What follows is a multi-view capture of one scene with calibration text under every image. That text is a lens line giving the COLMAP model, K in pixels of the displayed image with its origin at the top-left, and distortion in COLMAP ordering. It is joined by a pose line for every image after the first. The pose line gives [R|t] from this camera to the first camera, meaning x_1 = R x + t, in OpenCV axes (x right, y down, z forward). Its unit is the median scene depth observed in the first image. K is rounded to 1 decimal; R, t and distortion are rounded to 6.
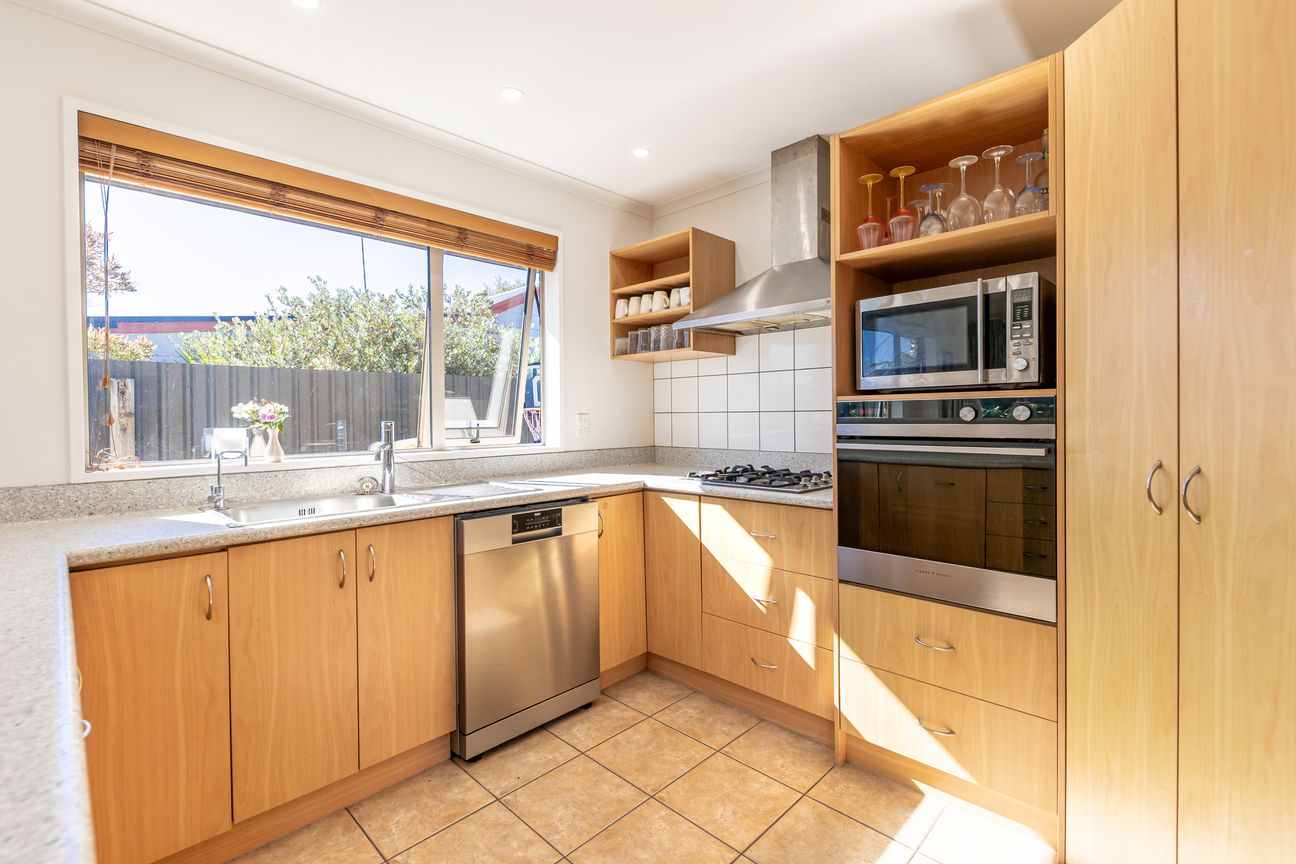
lens RADIAL K [[577.2, 0, 649.0], [0, 577.2, 422.1], [0, 0, 1]] dist [0.000443, 0.000273]
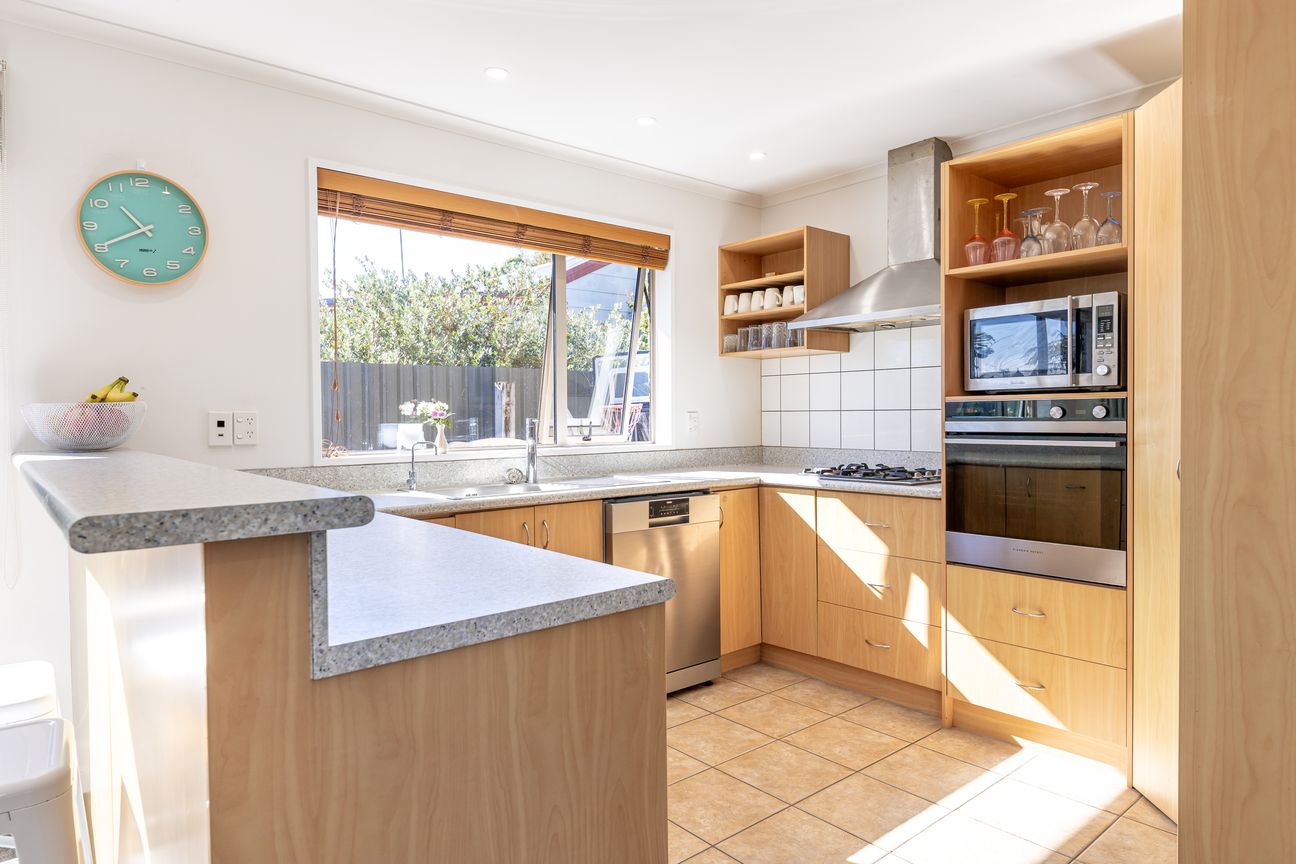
lens RADIAL K [[780.8, 0, 649.9], [0, 780.8, 428.9], [0, 0, 1]] dist [0.004748, -0.001035]
pose [[0.995829, 0.004039, -0.091144, -0.091285], [-0.003474, 0.999974, 0.006357, 0.008705], [0.091168, -0.006014, 0.995817, -0.482847]]
